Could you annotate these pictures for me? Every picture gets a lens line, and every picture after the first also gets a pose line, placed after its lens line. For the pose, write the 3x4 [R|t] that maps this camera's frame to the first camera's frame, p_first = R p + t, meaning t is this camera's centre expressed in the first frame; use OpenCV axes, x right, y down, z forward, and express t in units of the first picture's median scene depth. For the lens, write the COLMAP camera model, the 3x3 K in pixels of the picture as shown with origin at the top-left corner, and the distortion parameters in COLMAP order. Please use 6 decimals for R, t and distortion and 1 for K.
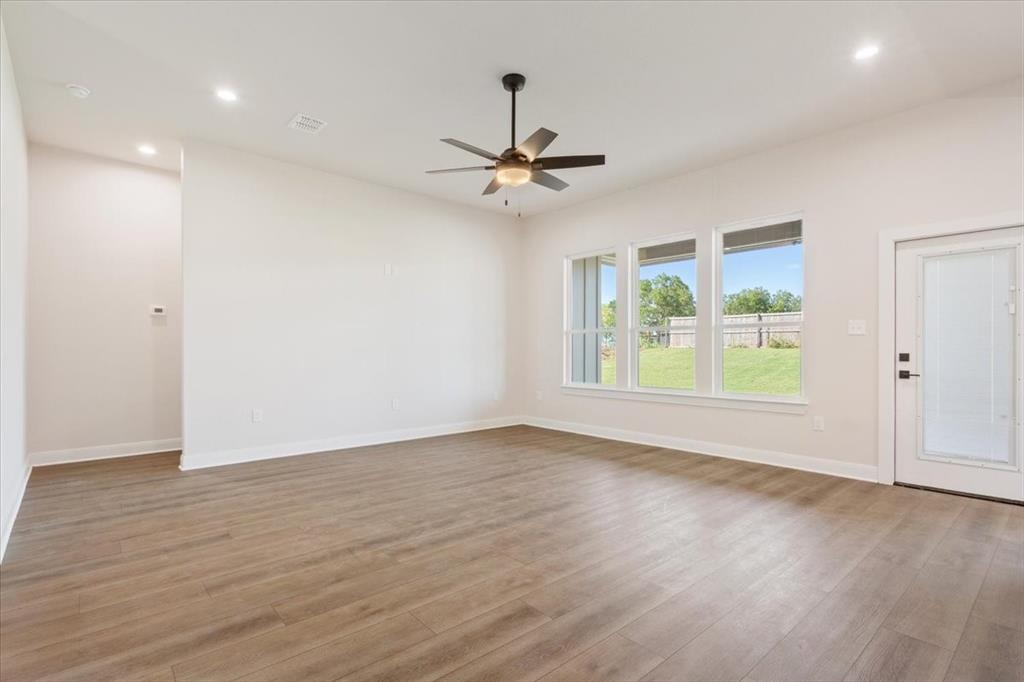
lens RADIAL K [[496.2, 0, 513.9], [0, 496.2, 343.7], [0, 0, 1]] dist [0.000297, -0.000116]
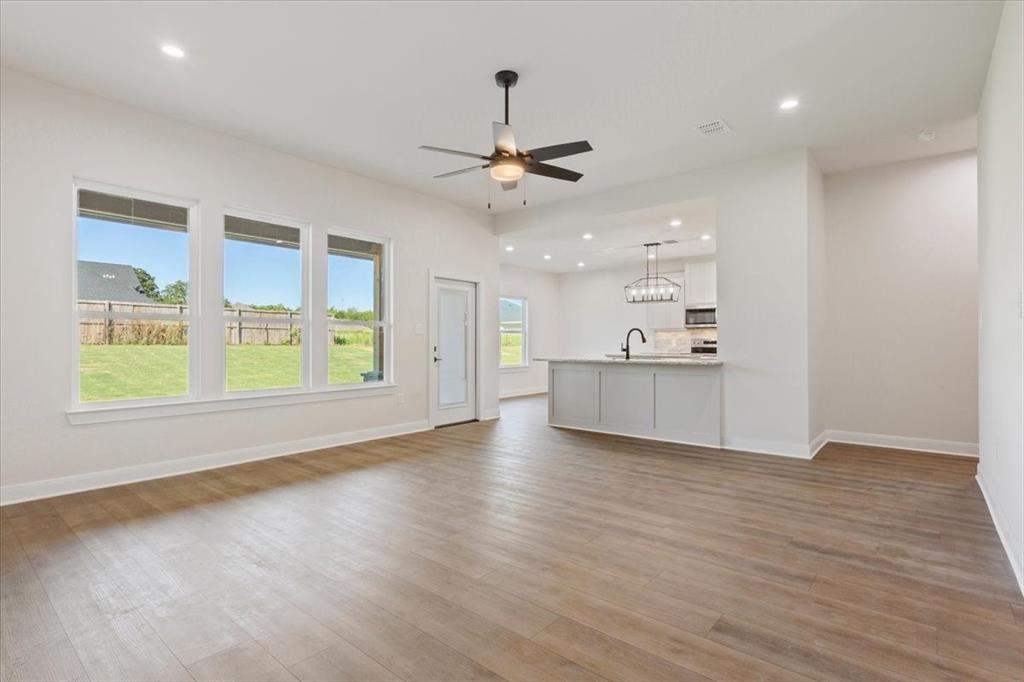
lens RADIAL K [[496.2, 0, 513.9], [0, 496.2, 343.7], [0, 0, 1]] dist [0.000297, -0.000116]
pose [[-0.153503, -0.002017, 0.988146, -0.972257], [-0.008831, 0.999961, 0.000669, 0.007273], [-0.988109, -0.008624, -0.153515, 1.122511]]
